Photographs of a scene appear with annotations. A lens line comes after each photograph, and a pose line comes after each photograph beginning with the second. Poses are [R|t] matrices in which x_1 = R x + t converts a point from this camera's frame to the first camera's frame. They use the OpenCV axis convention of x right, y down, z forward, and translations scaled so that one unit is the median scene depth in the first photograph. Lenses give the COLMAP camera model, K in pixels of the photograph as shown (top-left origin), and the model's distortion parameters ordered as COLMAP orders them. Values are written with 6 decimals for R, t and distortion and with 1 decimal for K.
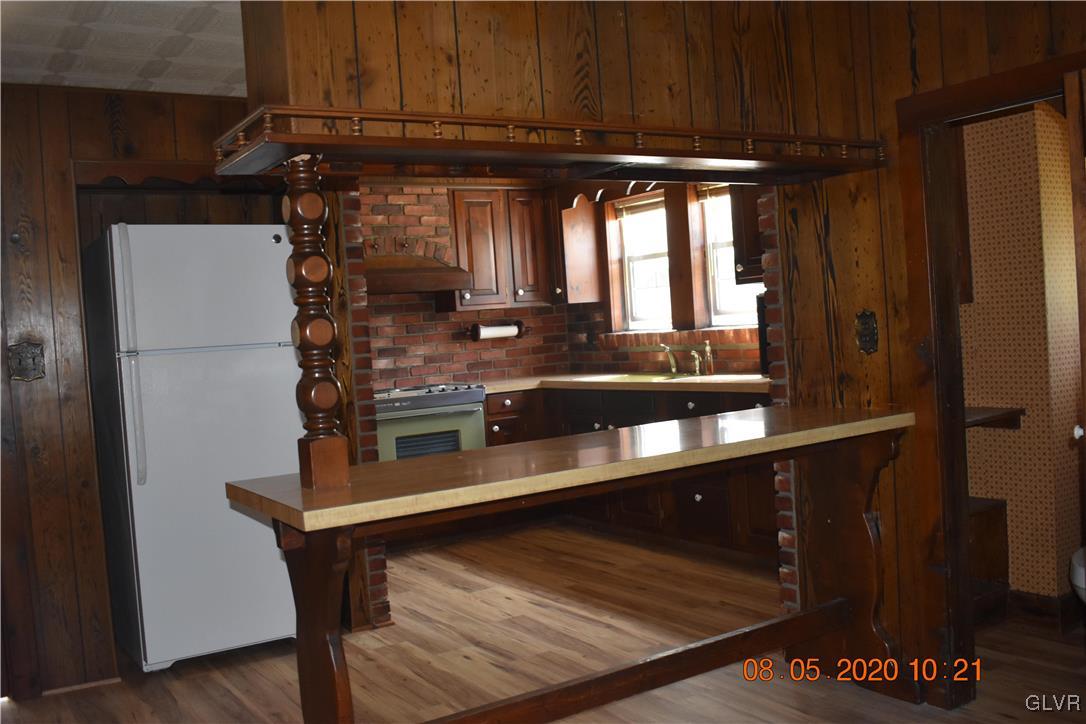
lens RADIAL K [[1045.1, 0, 543.0], [0, 1045.1, 362.0], [0, 0, 1]] dist [-0.001634, -0.187607]
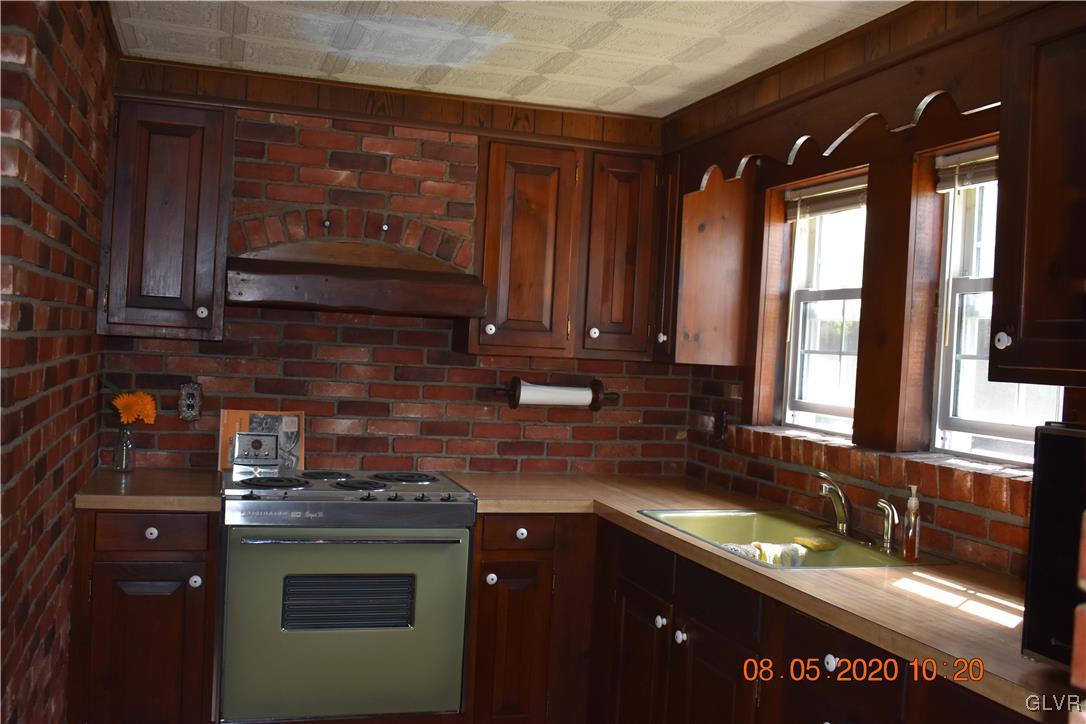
lens RADIAL K [[1045.1, 0, 543.0], [0, 1045.1, 362.0], [0, 0, 1]] dist [-0.001634, -0.187607]
pose [[0.962829, 0.123736, -0.240102, 0.090925], [-0.128640, 0.991680, -0.004798, -0.045482], [0.237510, 0.035507, 0.970736, 0.451067]]
